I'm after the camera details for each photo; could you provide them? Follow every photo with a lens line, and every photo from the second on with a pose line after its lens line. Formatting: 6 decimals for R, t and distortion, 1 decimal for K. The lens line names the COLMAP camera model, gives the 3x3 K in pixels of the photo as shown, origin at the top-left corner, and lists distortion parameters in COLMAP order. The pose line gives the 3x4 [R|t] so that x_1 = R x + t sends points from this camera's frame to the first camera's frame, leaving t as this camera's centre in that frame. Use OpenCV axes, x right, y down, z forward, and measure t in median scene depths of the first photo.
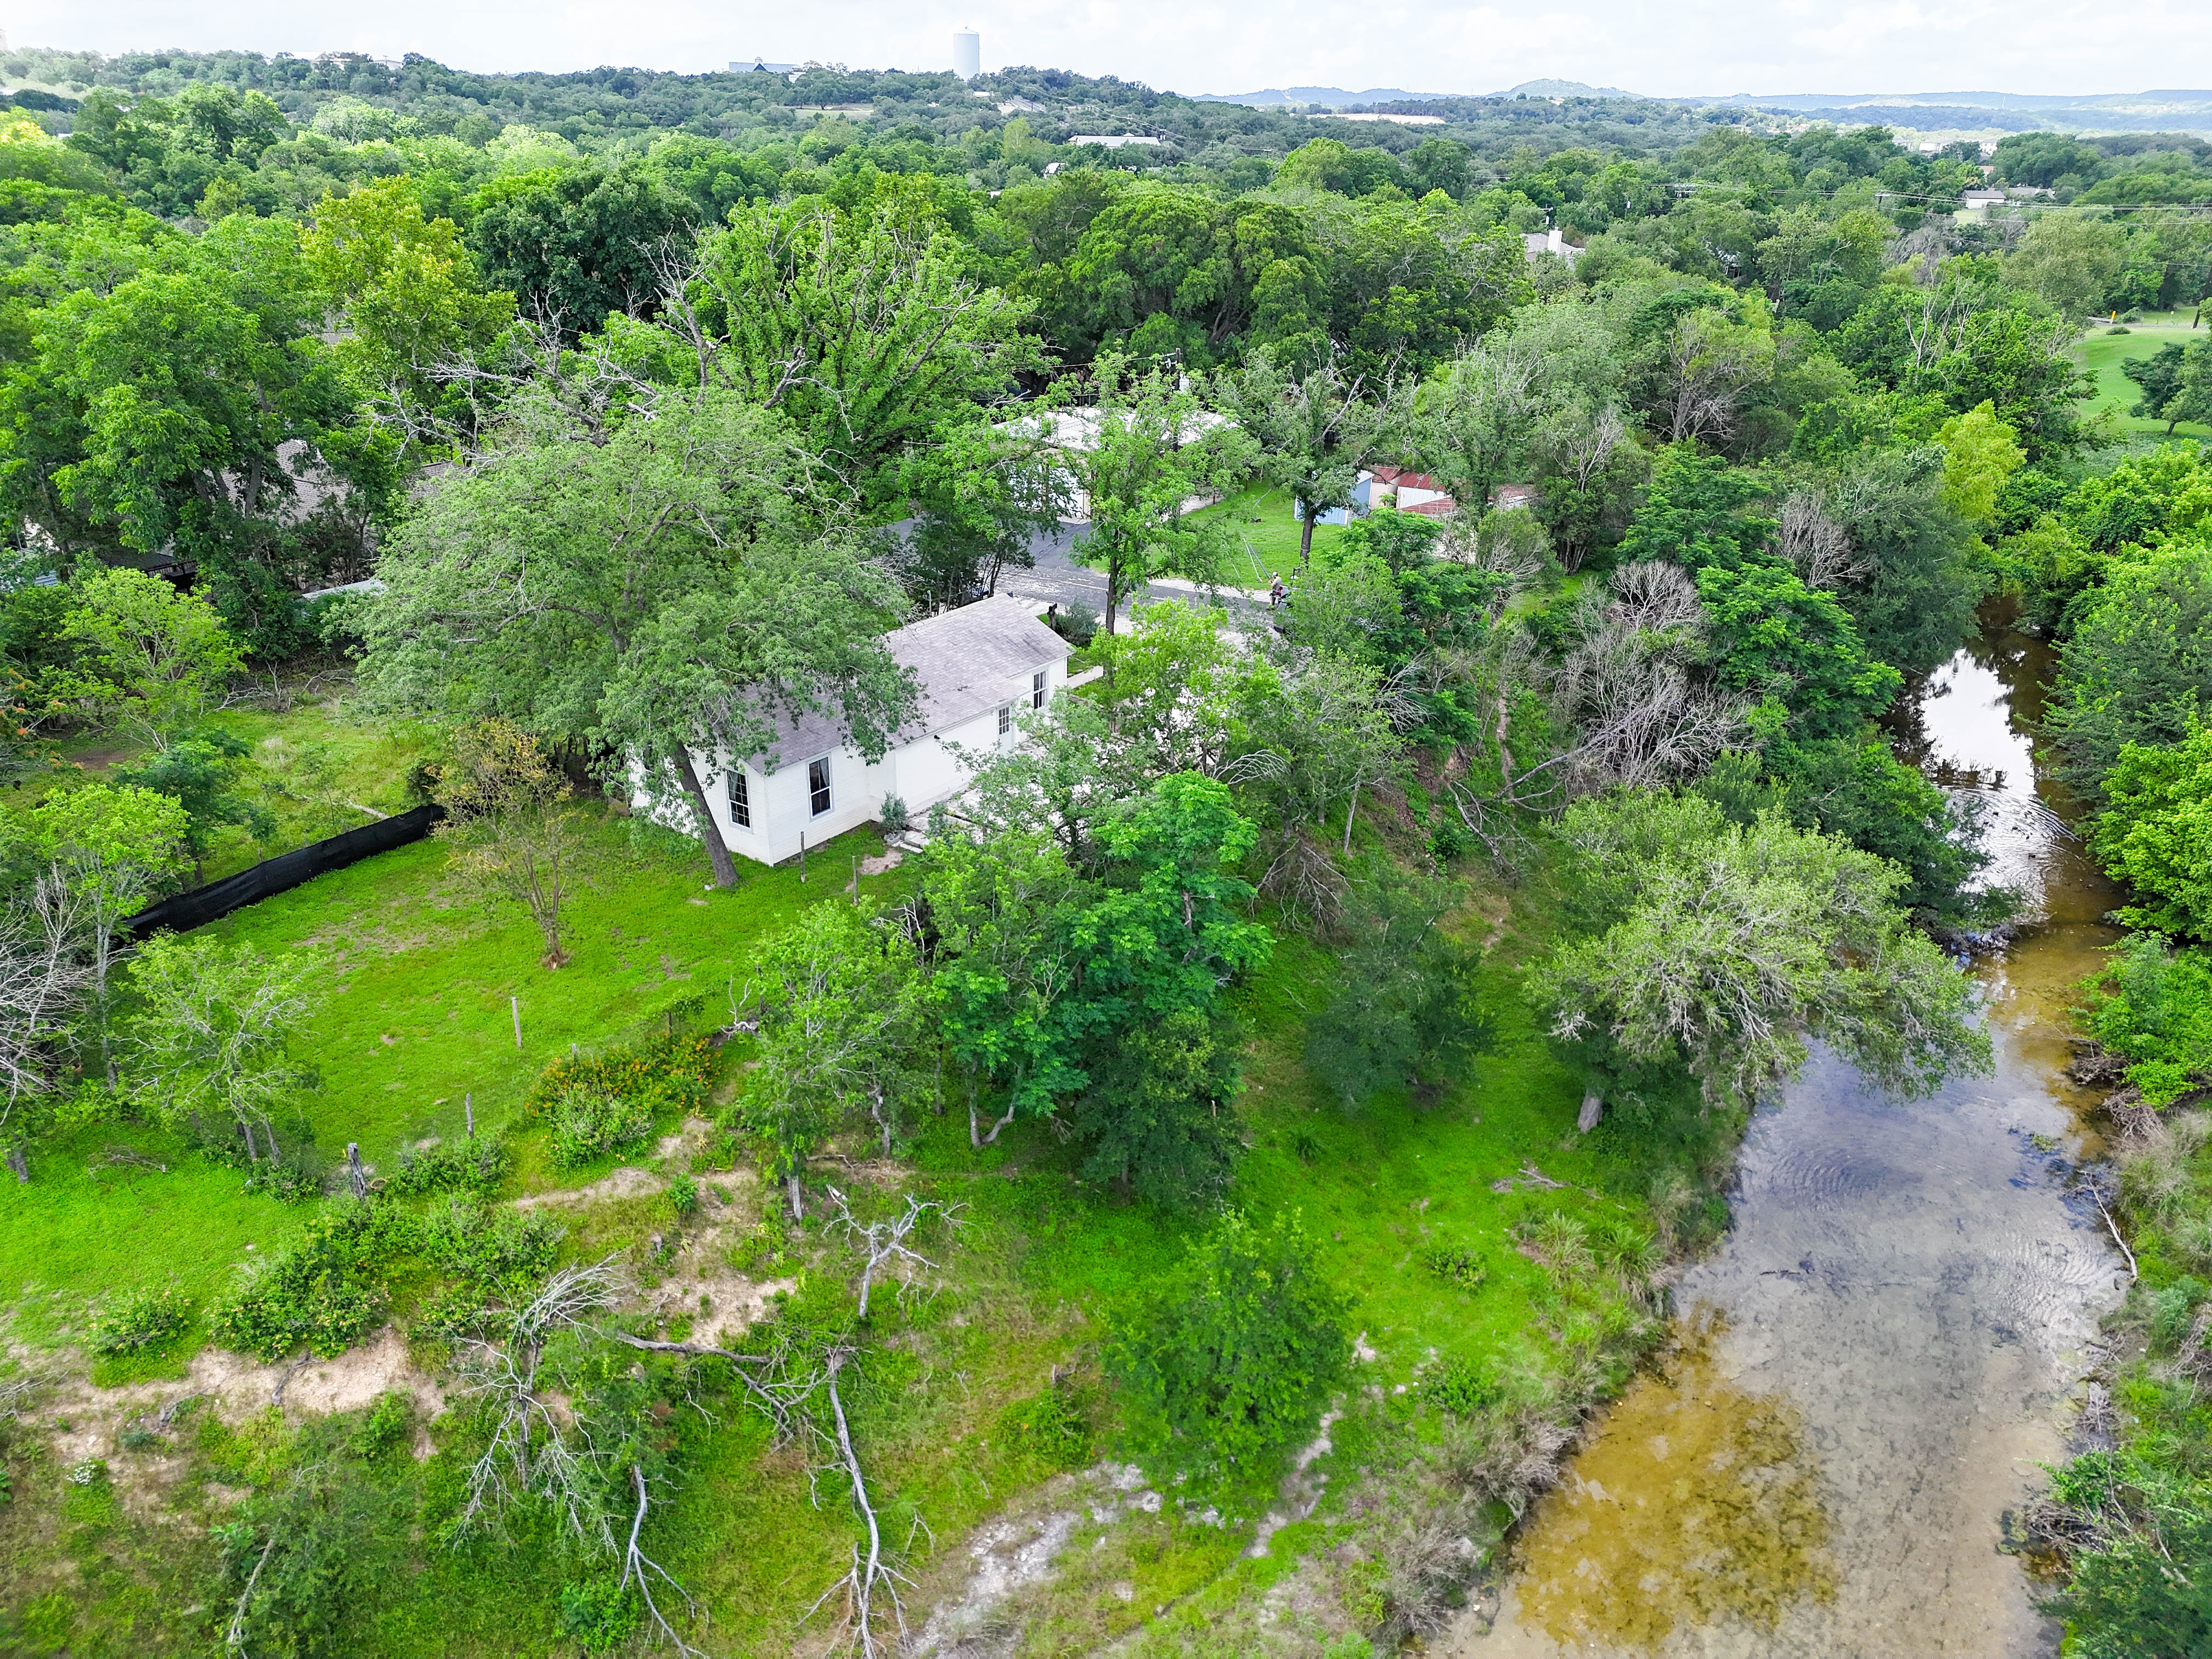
lens RADIAL K [[1546.6, 0, 1106.0], [0, 1546.6, 829.5], [0, 0, 1]] dist [0.070565, -0.058430]
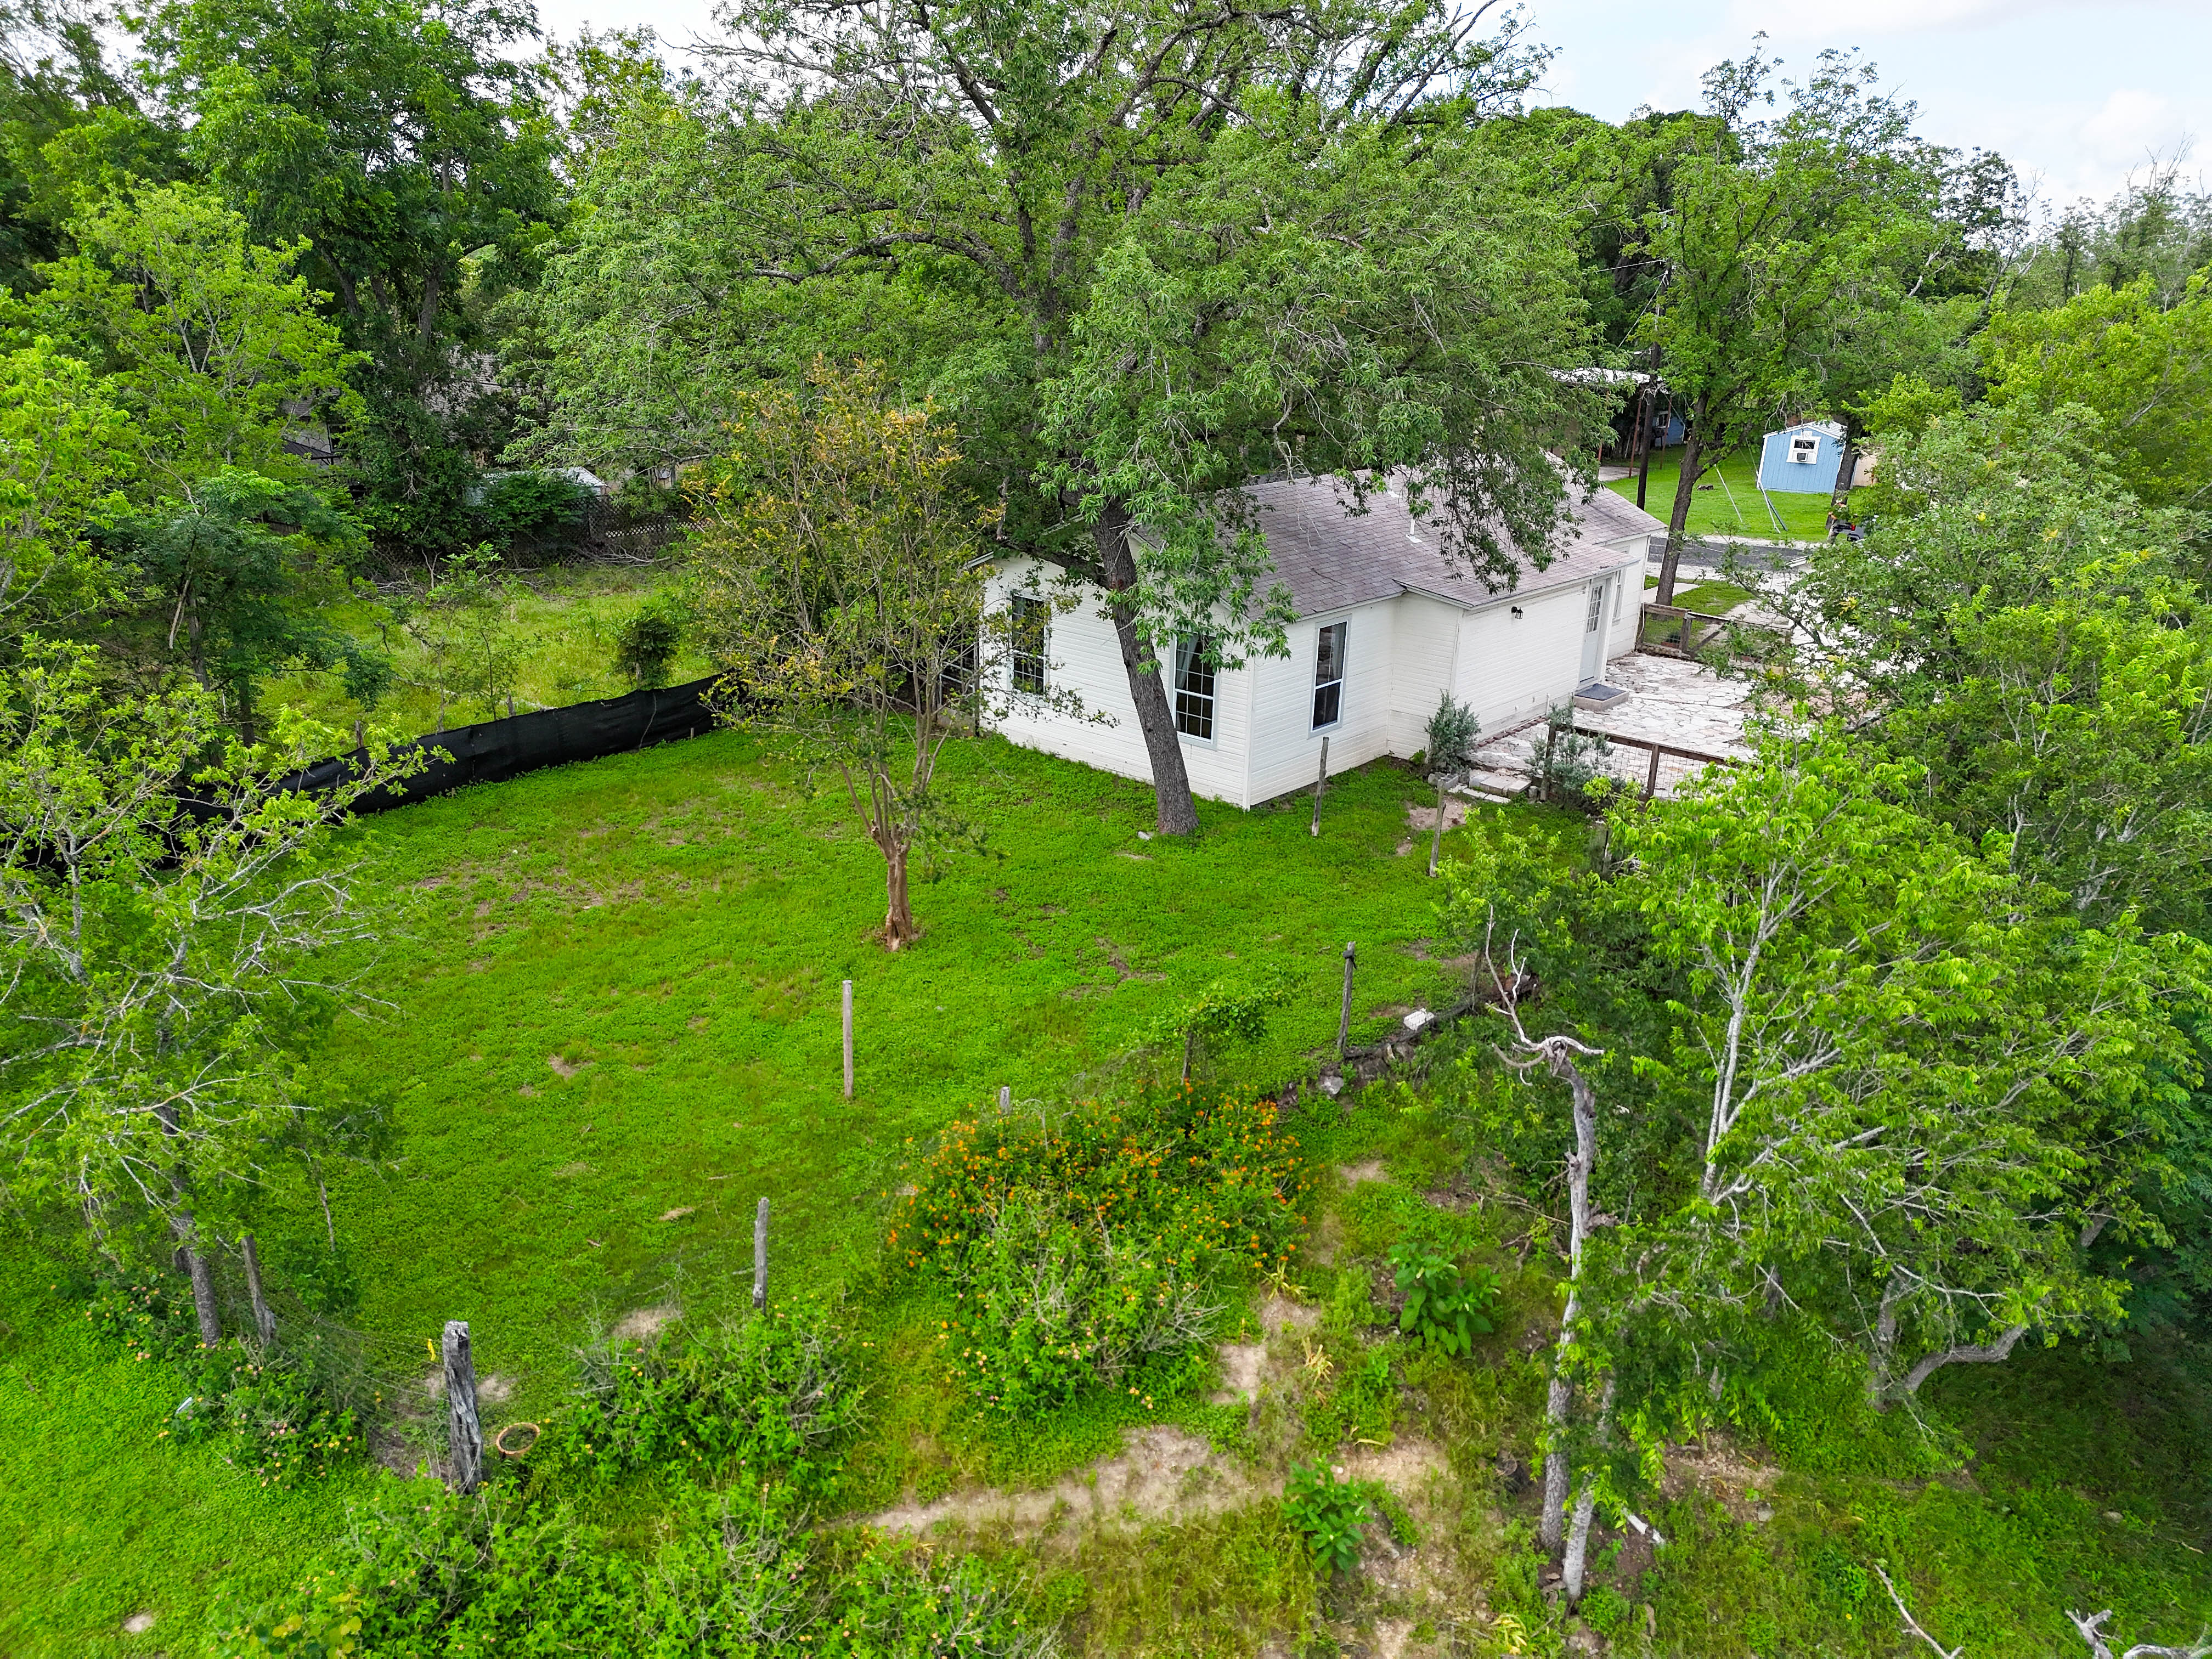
lens RADIAL K [[1546.6, 0, 1106.0], [0, 1546.6, 829.5], [0, 0, 1]] dist [0.070565, -0.058430]
pose [[0.995005, 0.036328, -0.092983, -0.285668], [-0.044588, 0.995091, -0.088348, 0.107195], [0.089317, 0.092052, 0.991740, 0.609176]]
